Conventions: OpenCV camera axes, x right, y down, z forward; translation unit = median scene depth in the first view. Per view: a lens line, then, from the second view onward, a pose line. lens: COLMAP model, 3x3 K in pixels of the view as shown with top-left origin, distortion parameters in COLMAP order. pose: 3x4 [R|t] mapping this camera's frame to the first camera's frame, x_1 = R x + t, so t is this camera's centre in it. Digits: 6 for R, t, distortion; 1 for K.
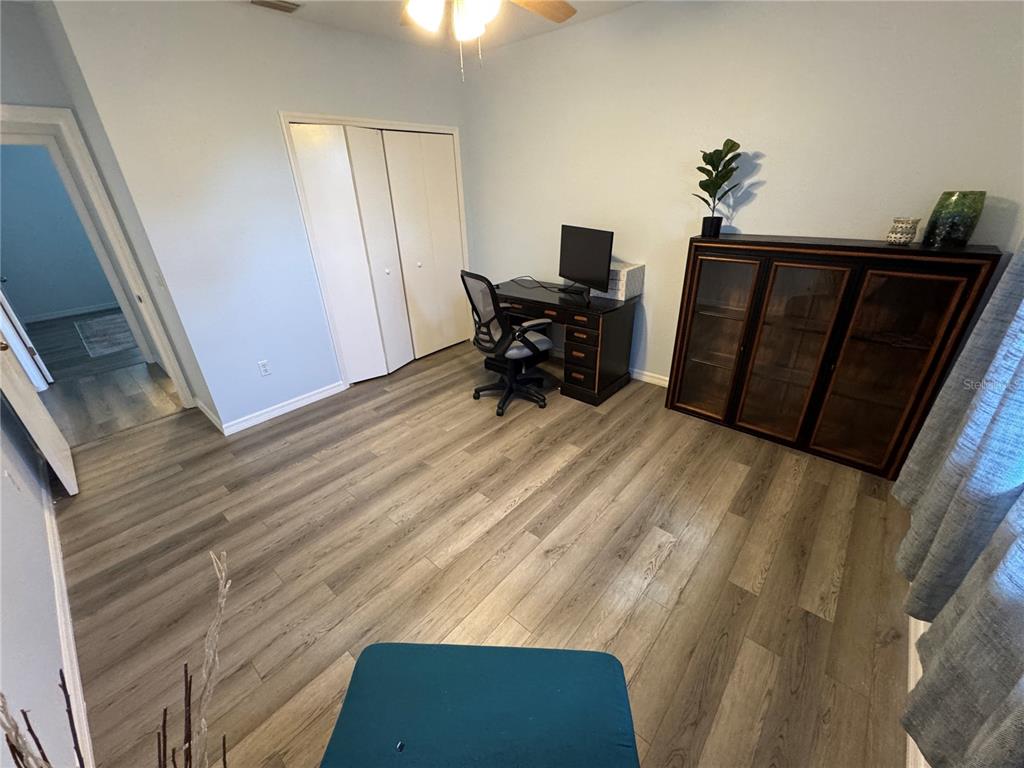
lens RADIAL K [[408.3, 0, 511.8], [0, 408.3, 383.7], [0, 0, 1]] dist [-0.001957, 0.000701]
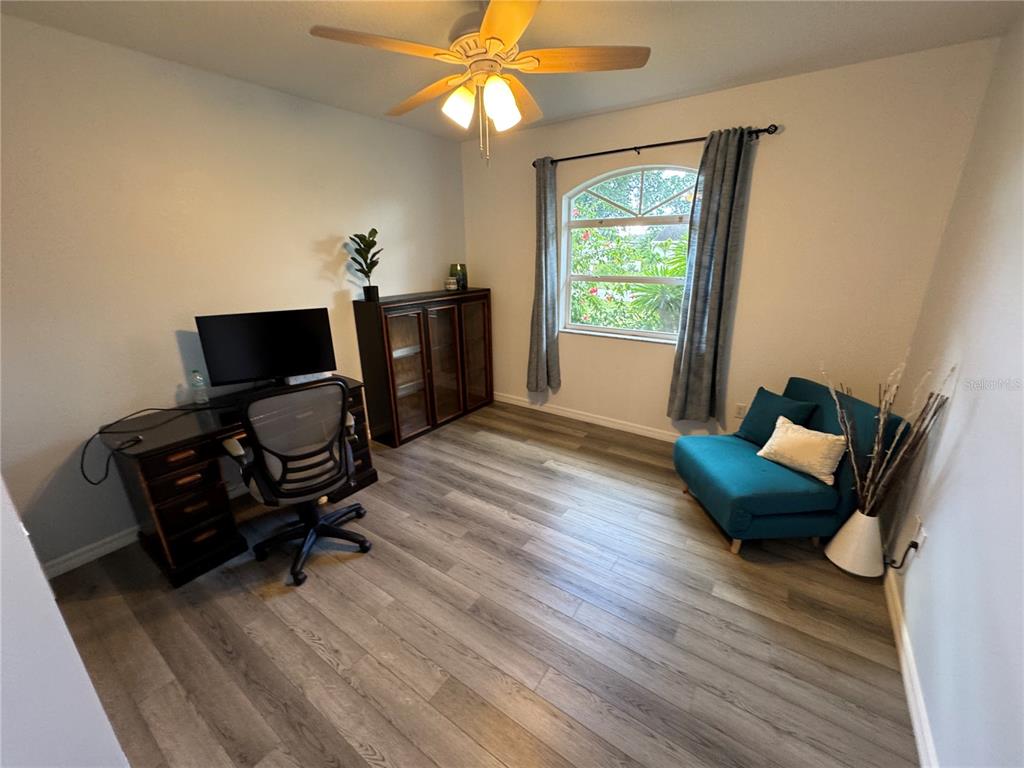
lens RADIAL K [[408.3, 0, 513.1], [0, 408.3, 384.6], [0, 0, 1]] dist [-0.001957, 0.000701]
pose [[-0.106831, -0.281581, 0.953572, -0.782704], [0.449114, 0.841979, 0.298944, -0.321209], [-0.887065, 0.460199, 0.036513, 0.686470]]
